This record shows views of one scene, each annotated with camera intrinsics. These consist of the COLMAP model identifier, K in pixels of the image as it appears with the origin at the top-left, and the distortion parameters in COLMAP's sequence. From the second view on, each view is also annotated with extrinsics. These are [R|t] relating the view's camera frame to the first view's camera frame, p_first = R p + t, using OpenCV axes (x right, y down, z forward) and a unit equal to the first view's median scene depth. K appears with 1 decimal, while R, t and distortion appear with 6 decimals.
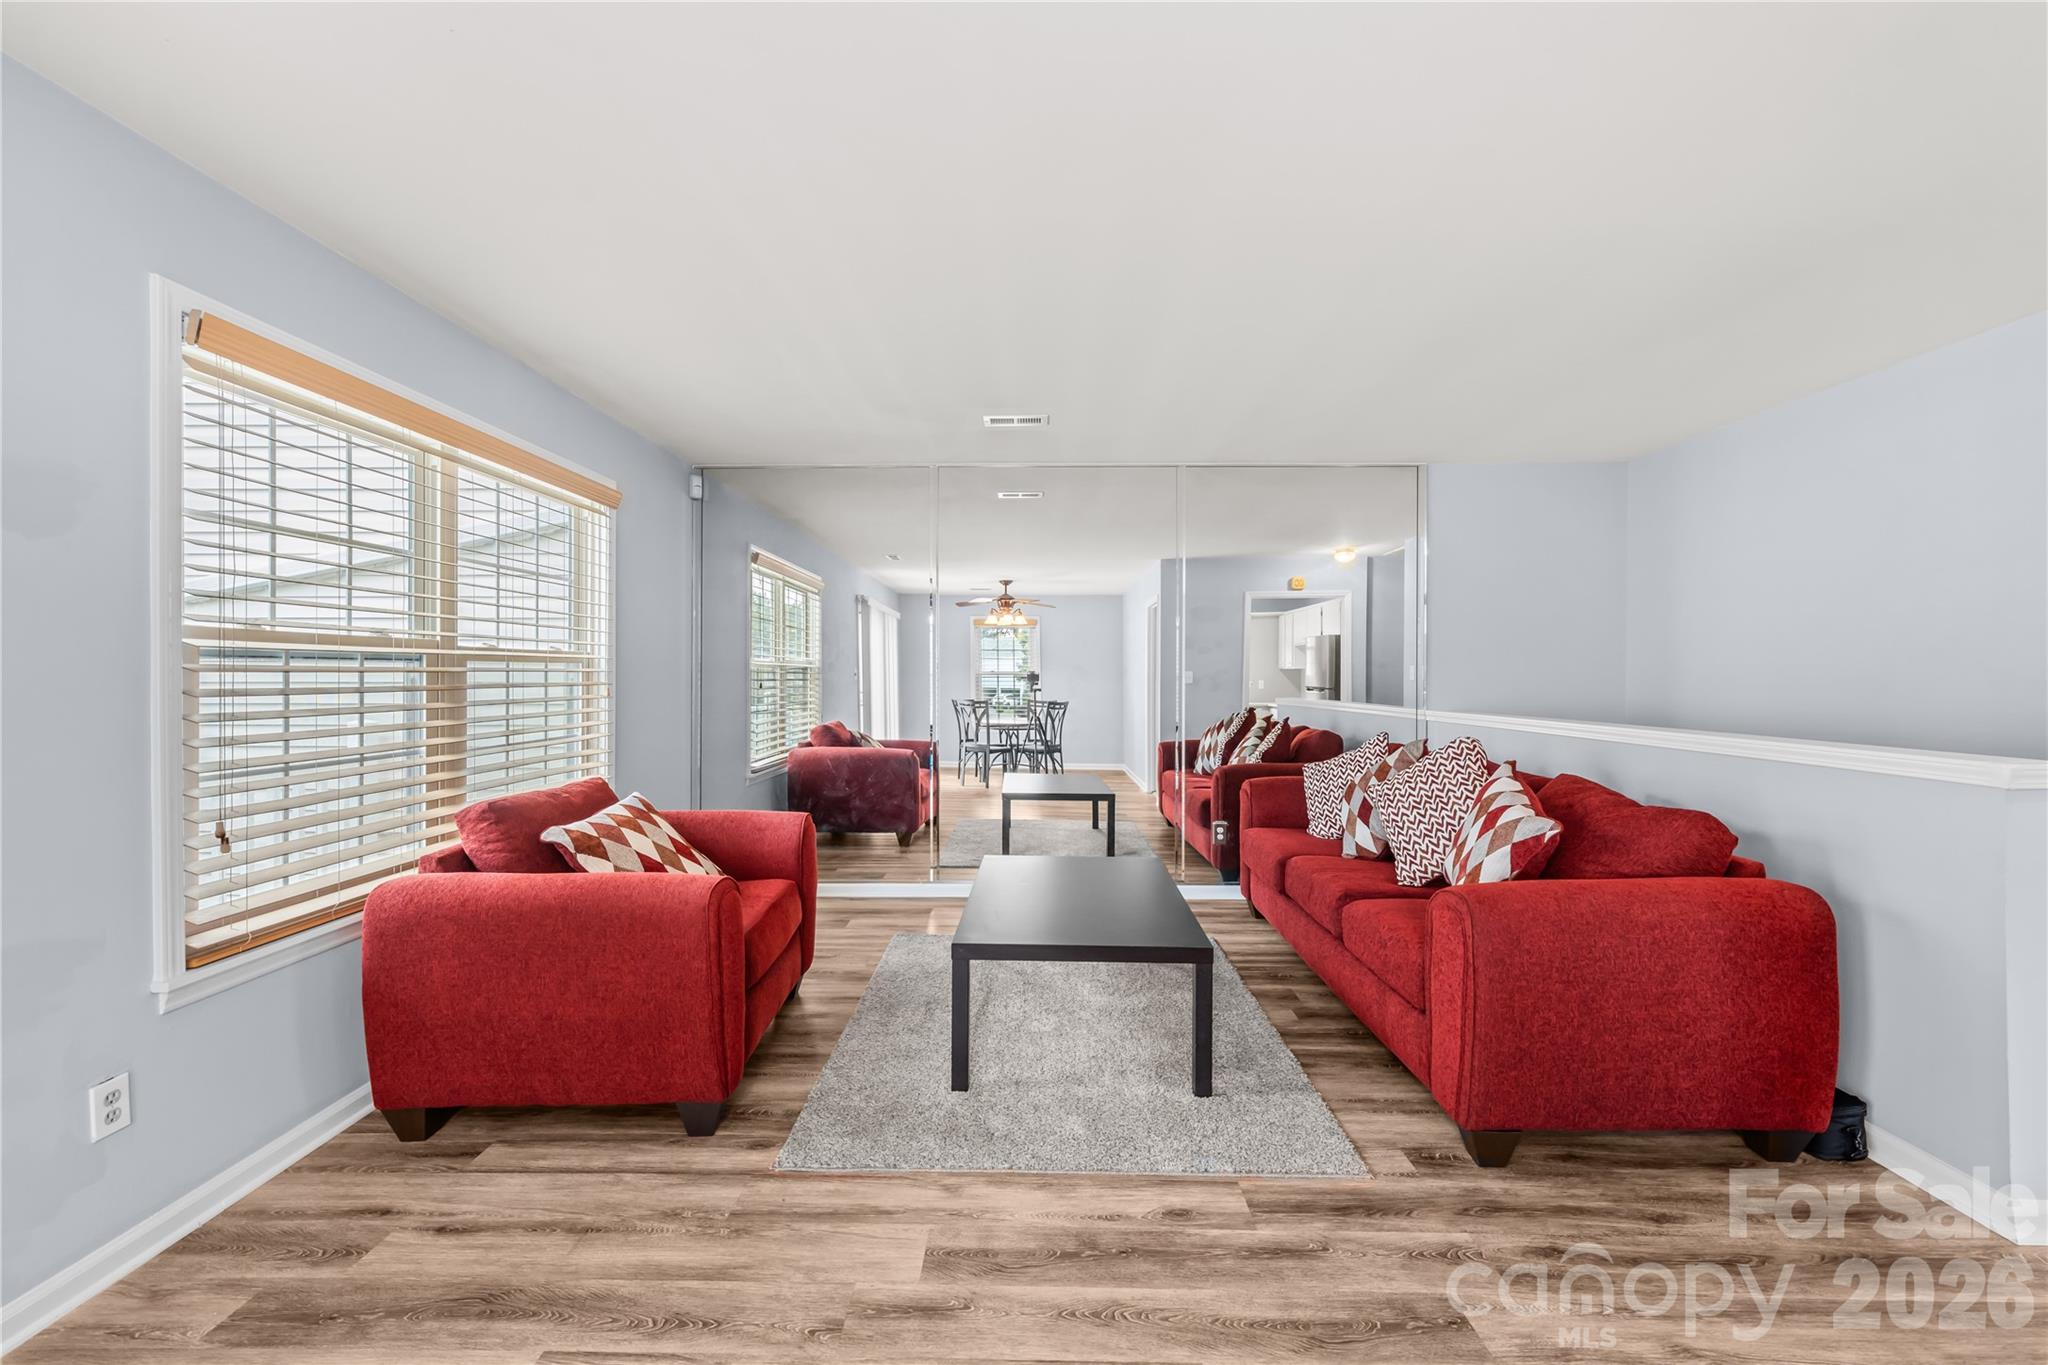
lens RADIAL K [[809.2, 0, 1036.8], [0, 809.2, 680.6], [0, 0, 1]] dist [0.000907, -0.001665]
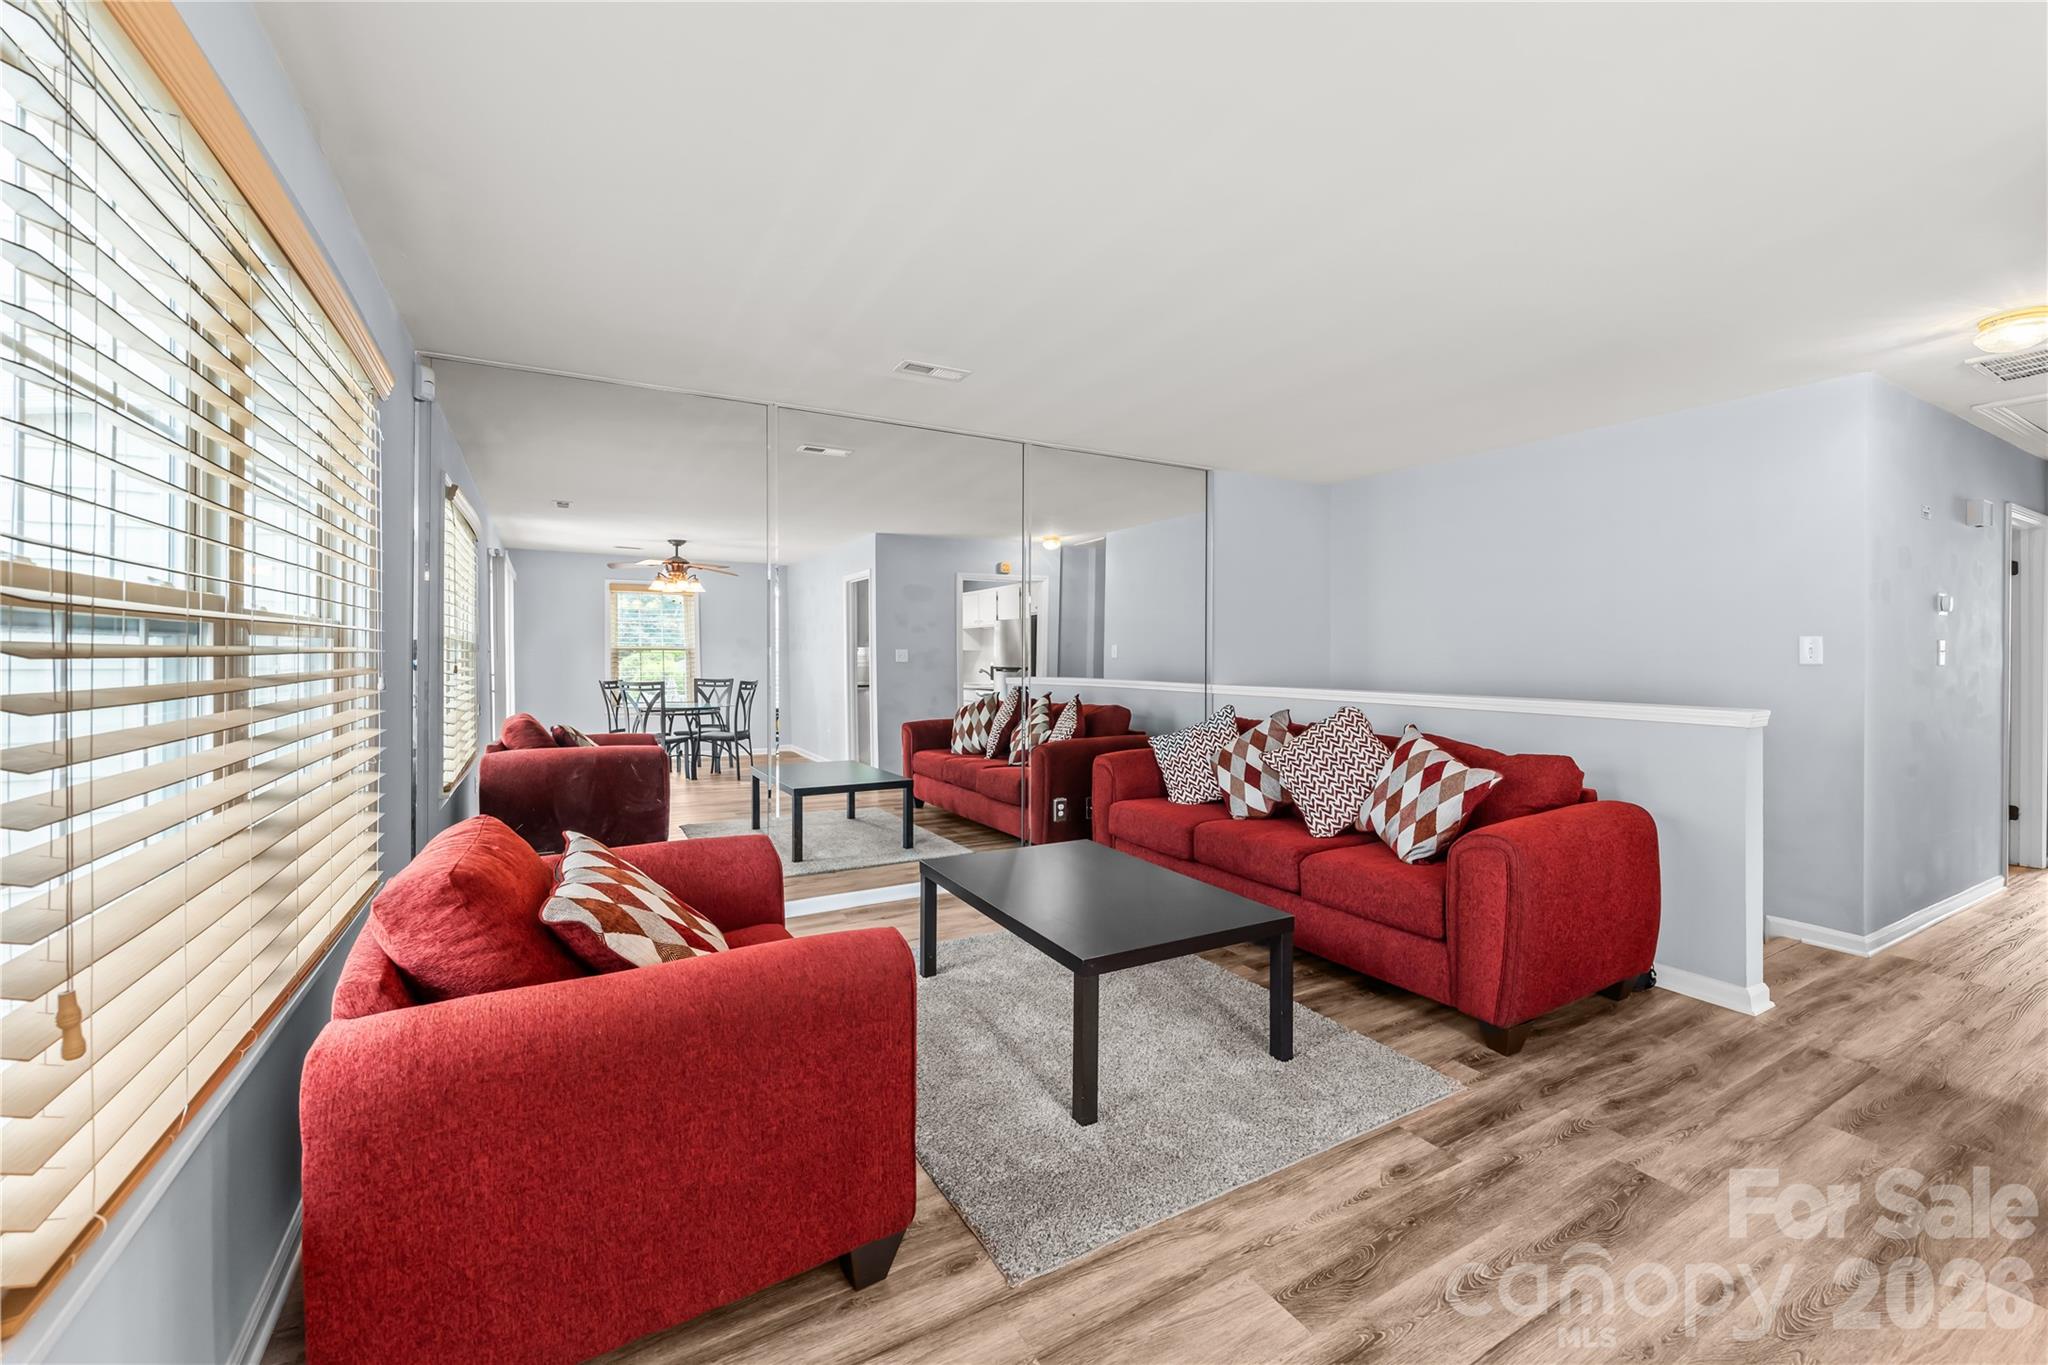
lens RADIAL K [[809.2, 0, 1047.7], [0, 809.2, 655.1], [0, 0, 1]] dist [0.000907, -0.001665]
pose [[0.861104, -0.001503, 0.508427, -0.591772], [0.002592, 0.999996, -0.001434, -0.008402], [-0.508423, 0.002553, 0.861104, 0.256460]]
